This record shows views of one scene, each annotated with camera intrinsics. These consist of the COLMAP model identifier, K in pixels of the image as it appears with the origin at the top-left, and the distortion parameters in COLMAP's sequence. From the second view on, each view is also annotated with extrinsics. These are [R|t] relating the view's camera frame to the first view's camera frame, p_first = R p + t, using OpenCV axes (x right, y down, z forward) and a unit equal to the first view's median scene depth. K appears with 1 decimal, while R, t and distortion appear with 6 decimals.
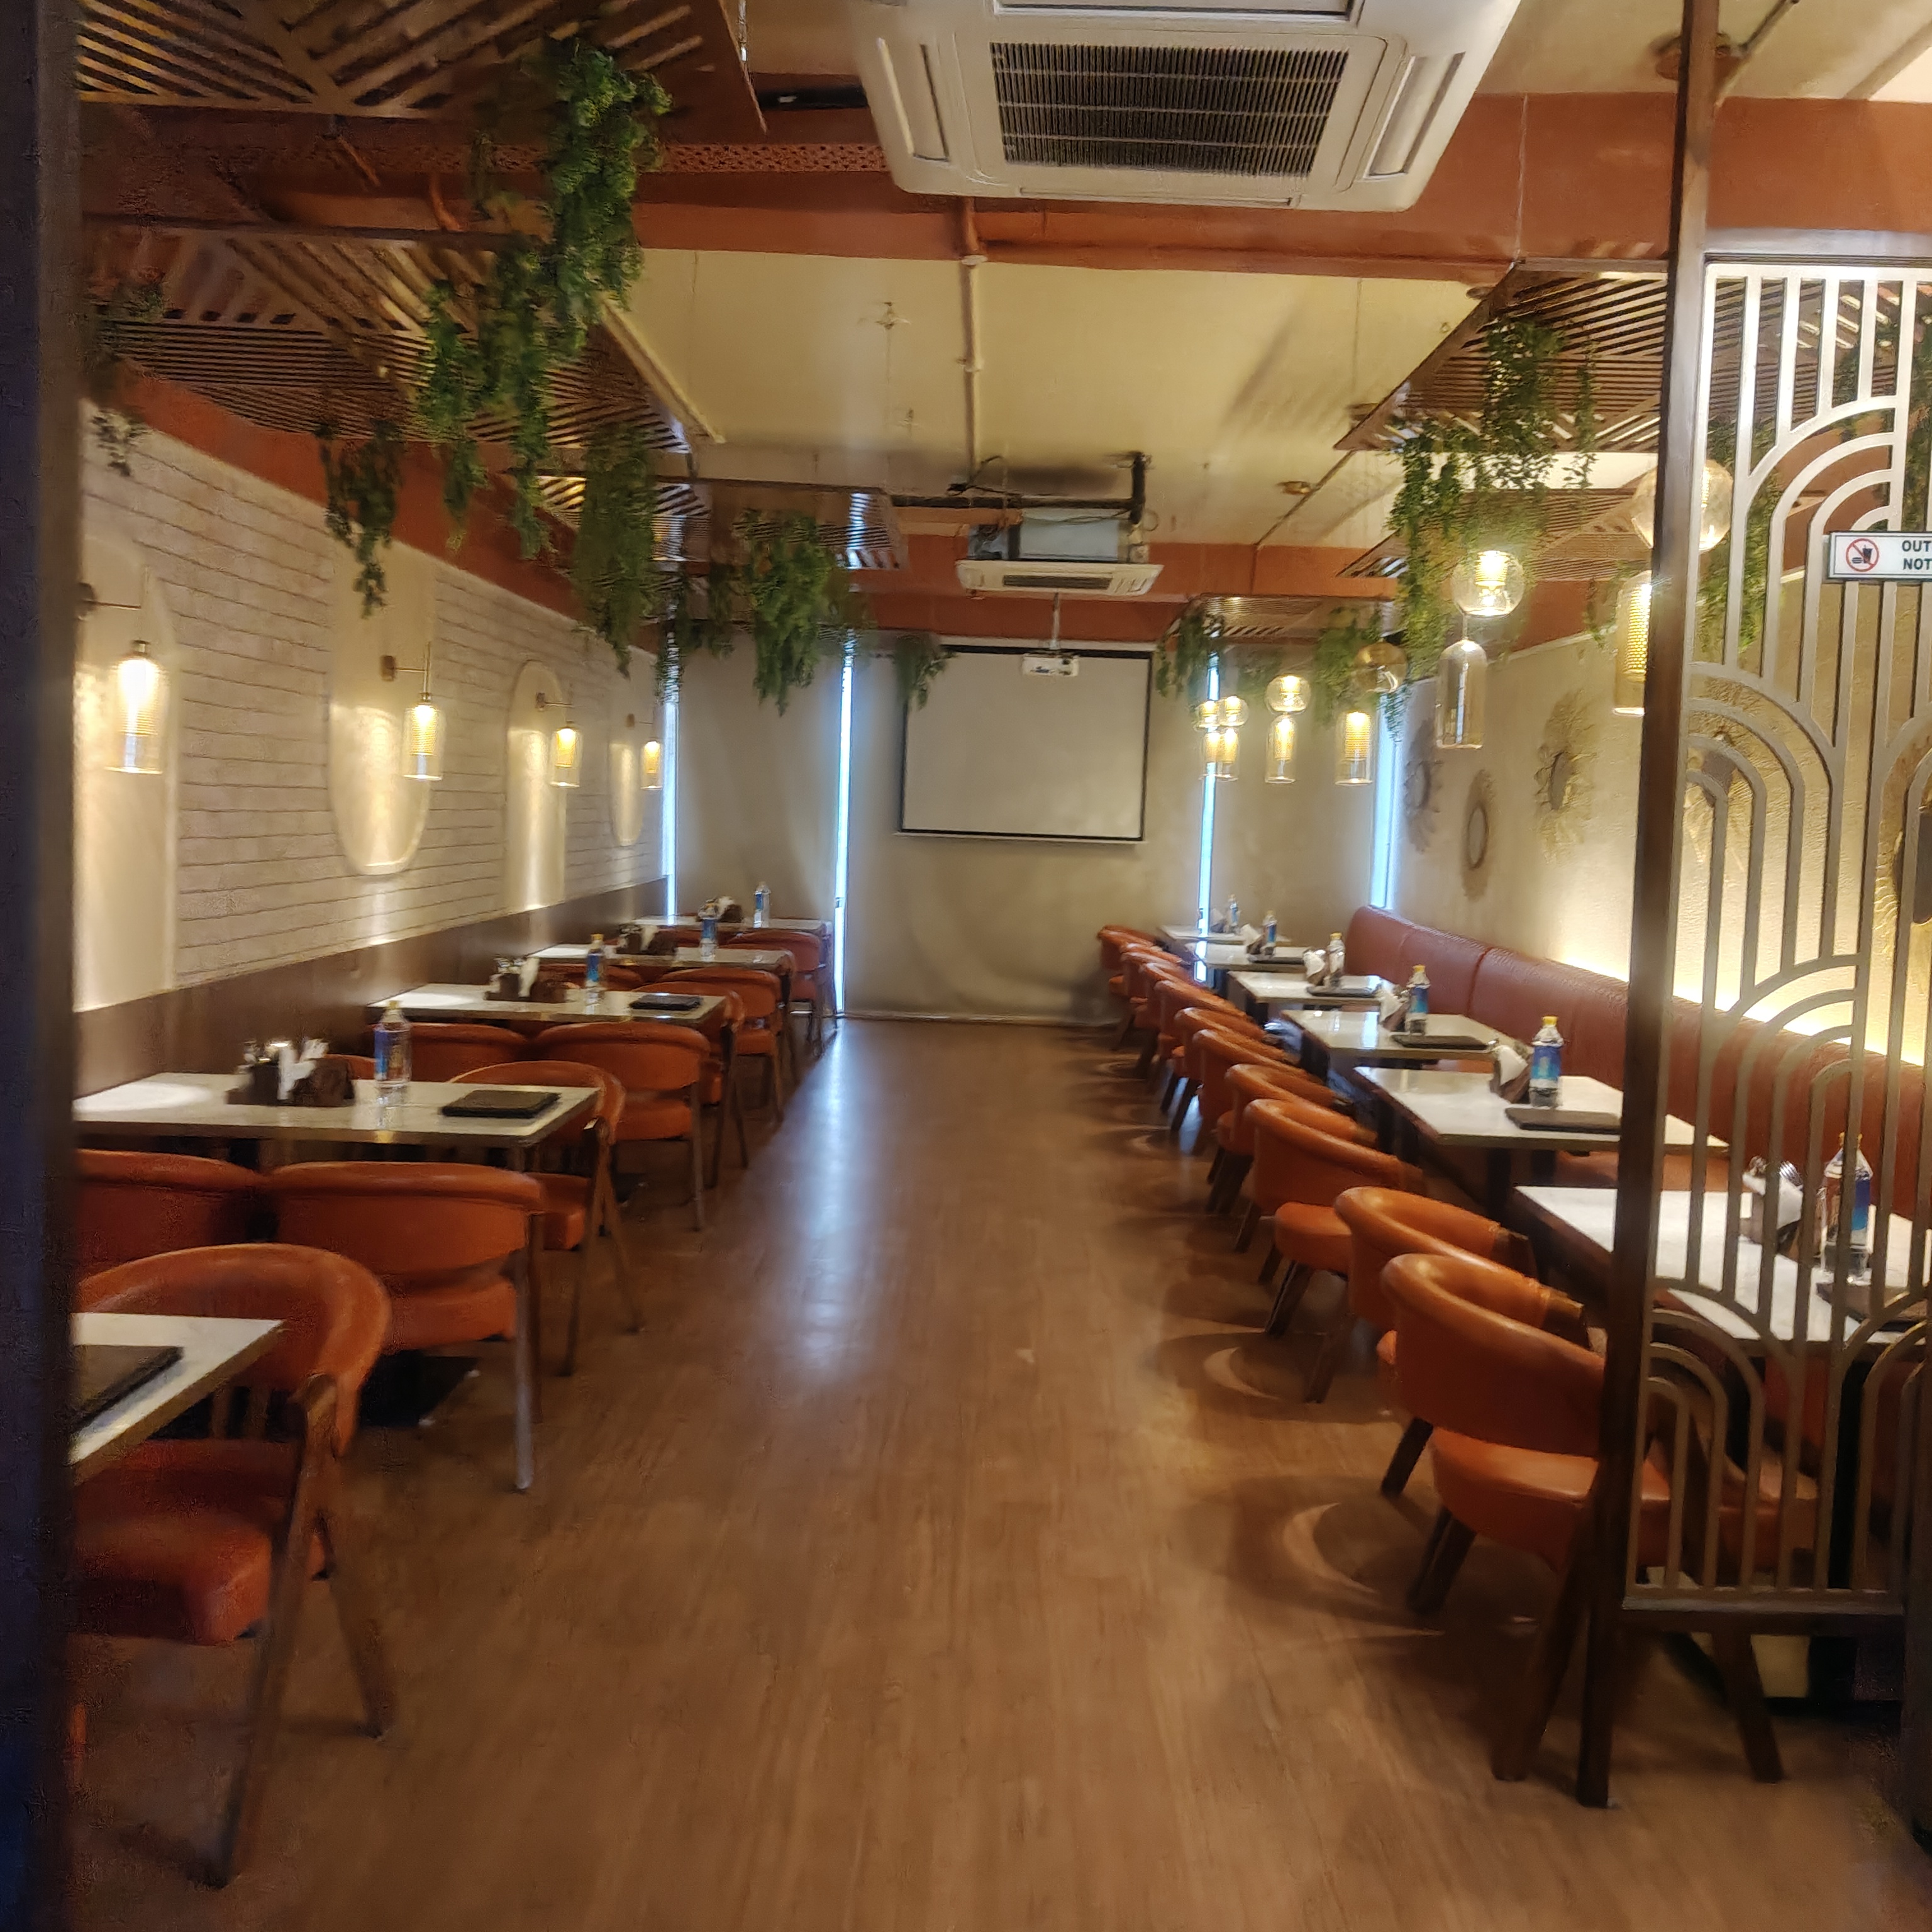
lens RADIAL K [[2078.8, 0, 966.0], [0, 2078.8, 966.0], [0, 0, 1]] dist [0.004243, 0.003143]
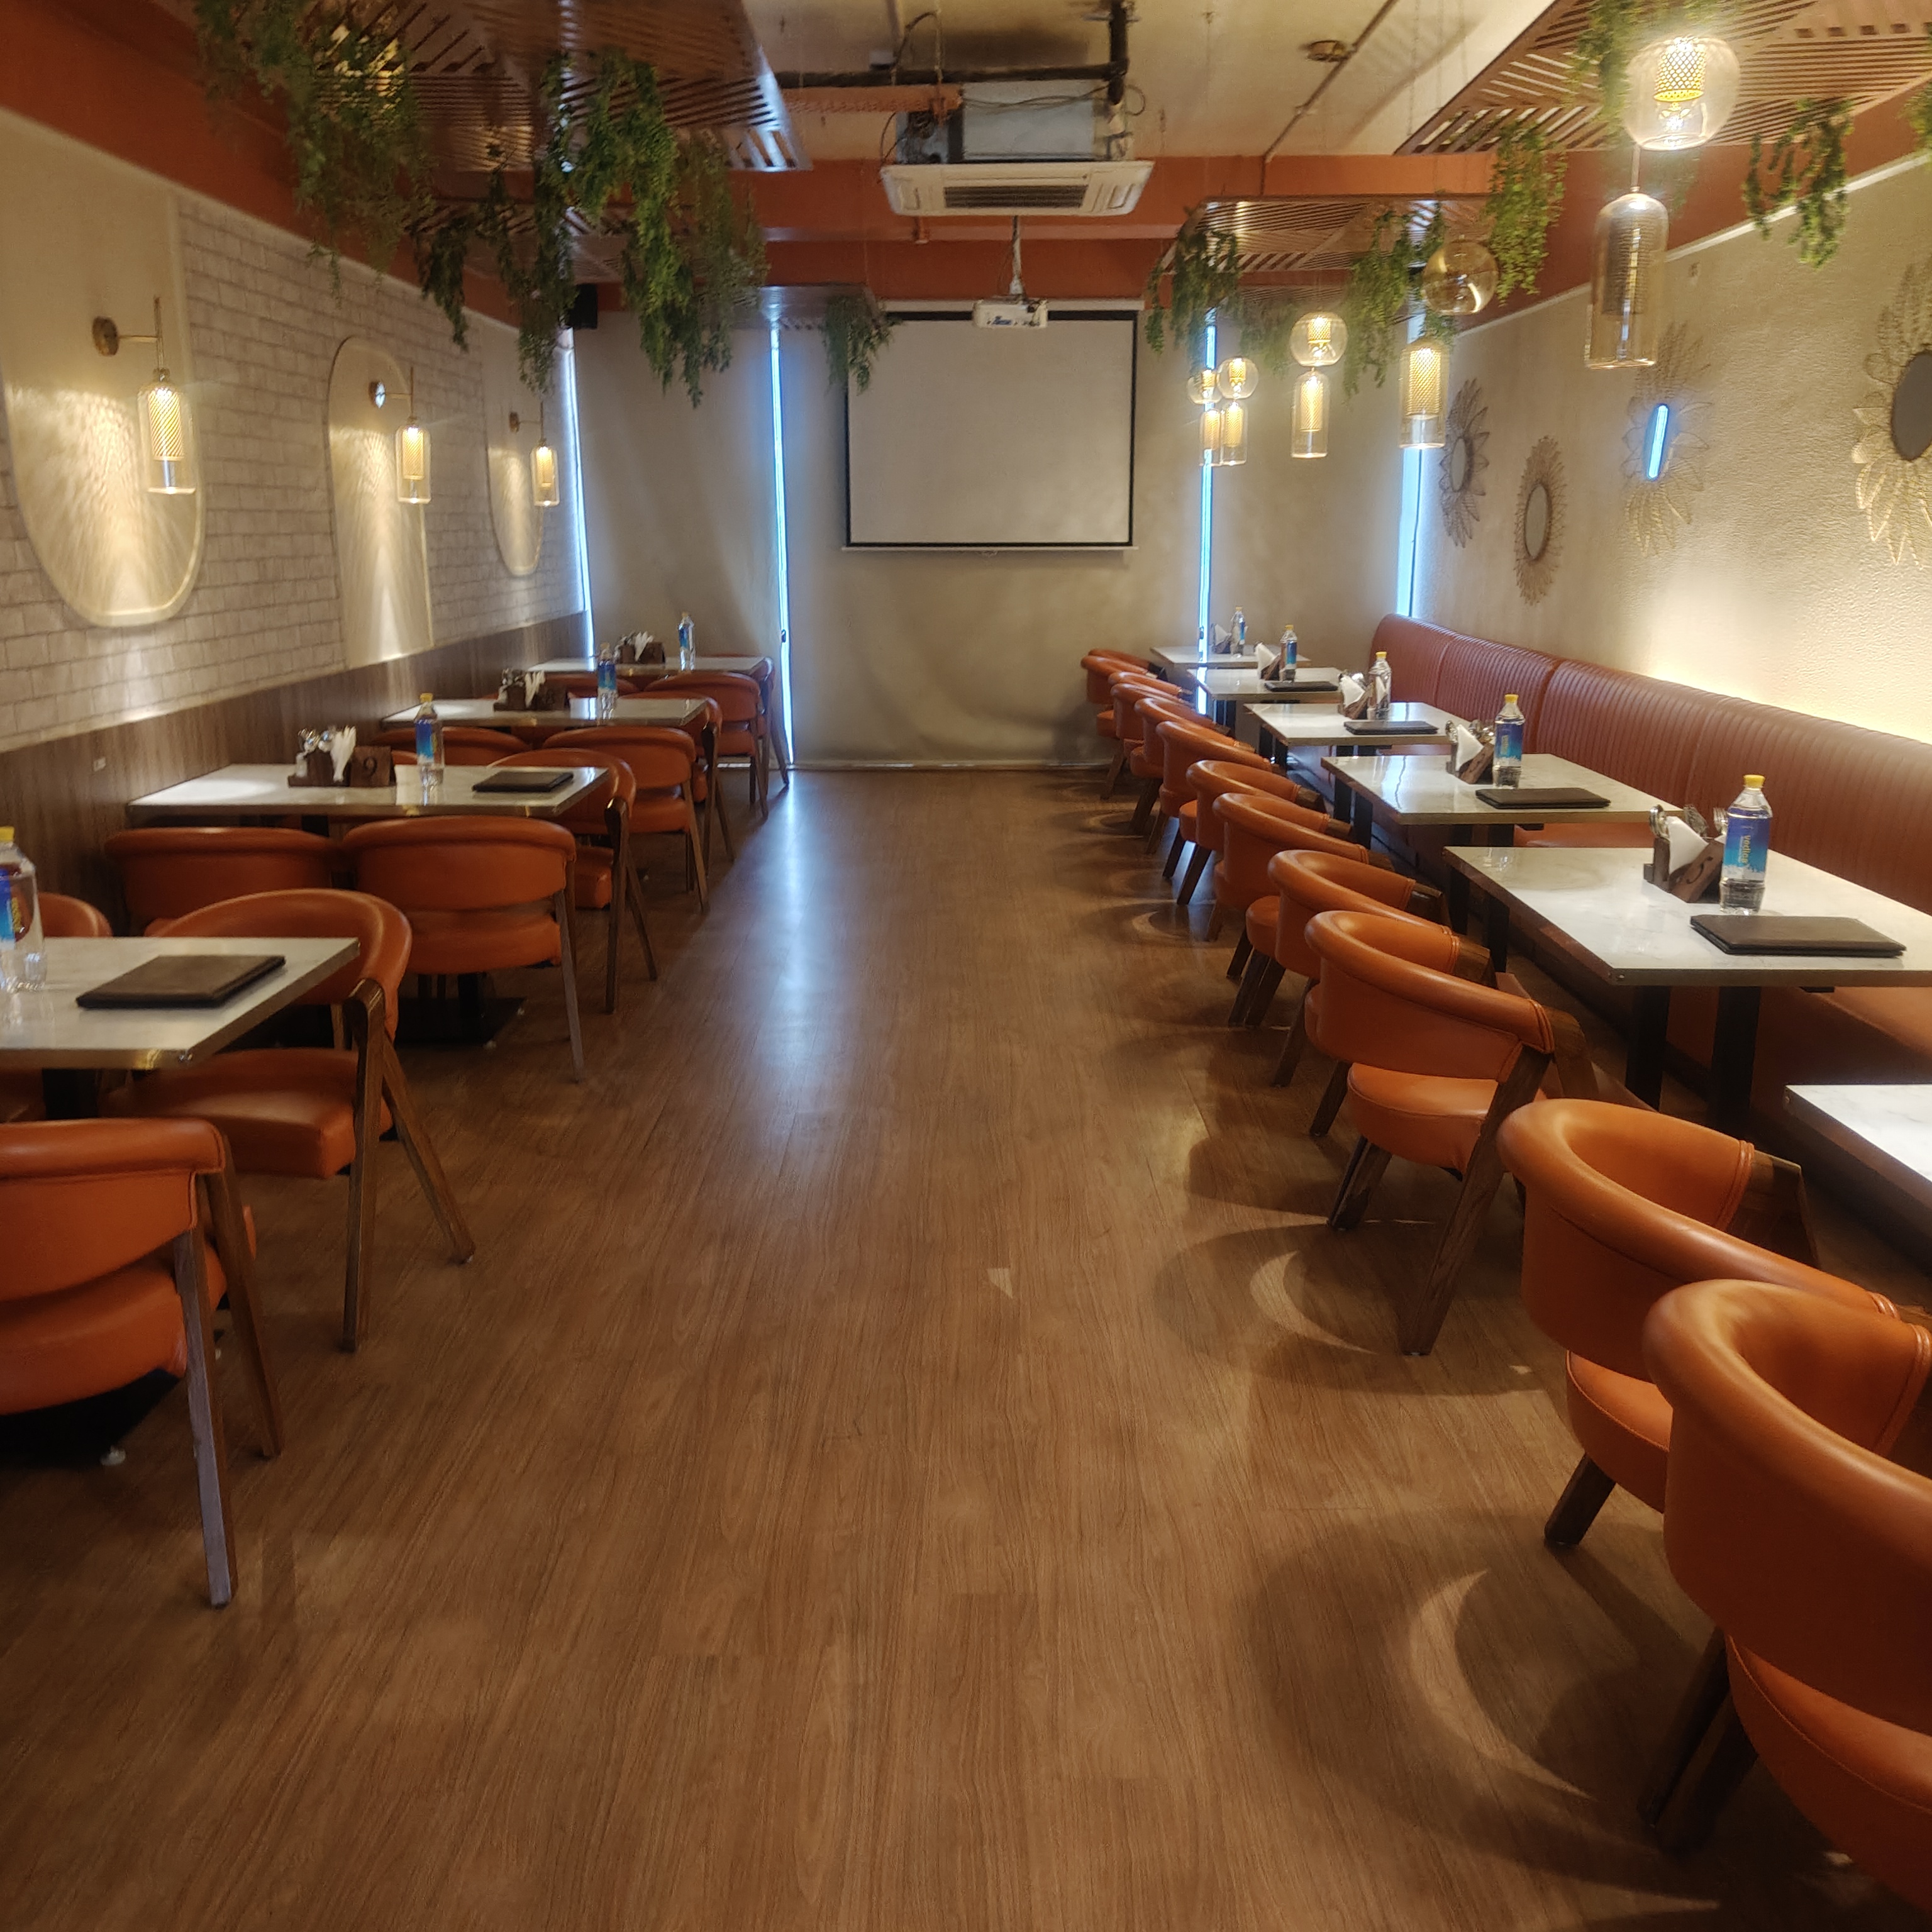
lens RADIAL K [[2054.6, 0, 983.8], [0, 2054.6, 1094.1], [0, 0, 1]] dist [0.051530, -0.120352]
pose [[0.999059, -0.042570, 0.008297, 0.011853], [0.040176, 0.980427, 0.192742, -0.007752], [-0.016340, -0.192228, 0.981214, 0.191358]]
